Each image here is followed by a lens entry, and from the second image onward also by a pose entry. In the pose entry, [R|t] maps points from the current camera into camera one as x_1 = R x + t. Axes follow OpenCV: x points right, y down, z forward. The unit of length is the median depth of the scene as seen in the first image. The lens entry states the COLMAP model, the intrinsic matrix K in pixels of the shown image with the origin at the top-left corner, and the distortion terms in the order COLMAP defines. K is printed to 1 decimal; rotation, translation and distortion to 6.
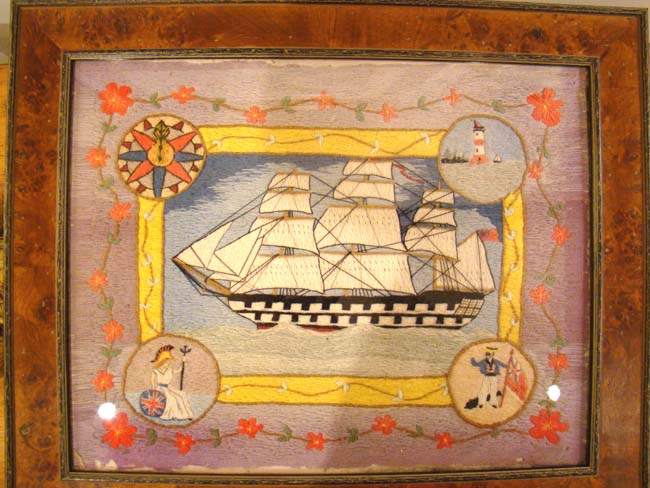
lens RADIAL K [[538.5, 0, 327.7], [0, 538.5, 243.2], [0, 0, 1]] dist [-0.142856, 0.052258]
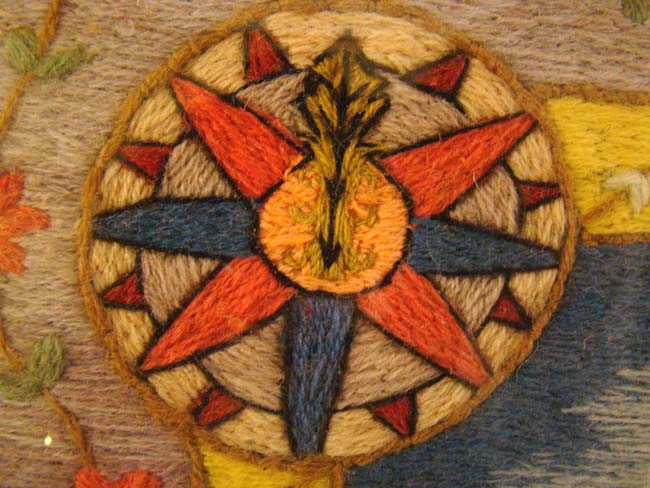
lens RADIAL K [[538.5, 0, 326.7], [0, 538.5, 243.5], [0, 0, 1]] dist [-0.142856, 0.052258]
pose [[0.998349, 0.056820, 0.008458, -0.316632], [-0.057197, 0.996889, 0.054236, -0.170329], [-0.005349, -0.054630, 0.998492, 0.812351]]
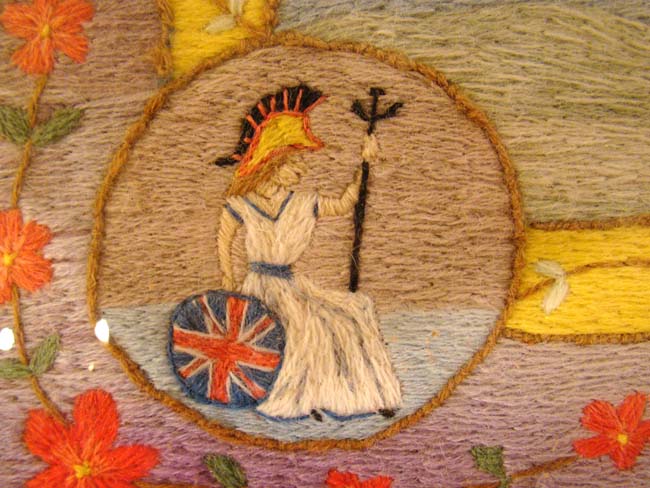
lens RADIAL K [[538.5, 0, 324.6], [0, 538.5, 248.4], [0, 0, 1]] dist [-0.142856, 0.052258]
pose [[0.999984, -0.005557, -0.001260, -0.287353], [0.005663, 0.993727, 0.111689, 0.233106], [0.000632, -0.111694, 0.993742, 0.765393]]
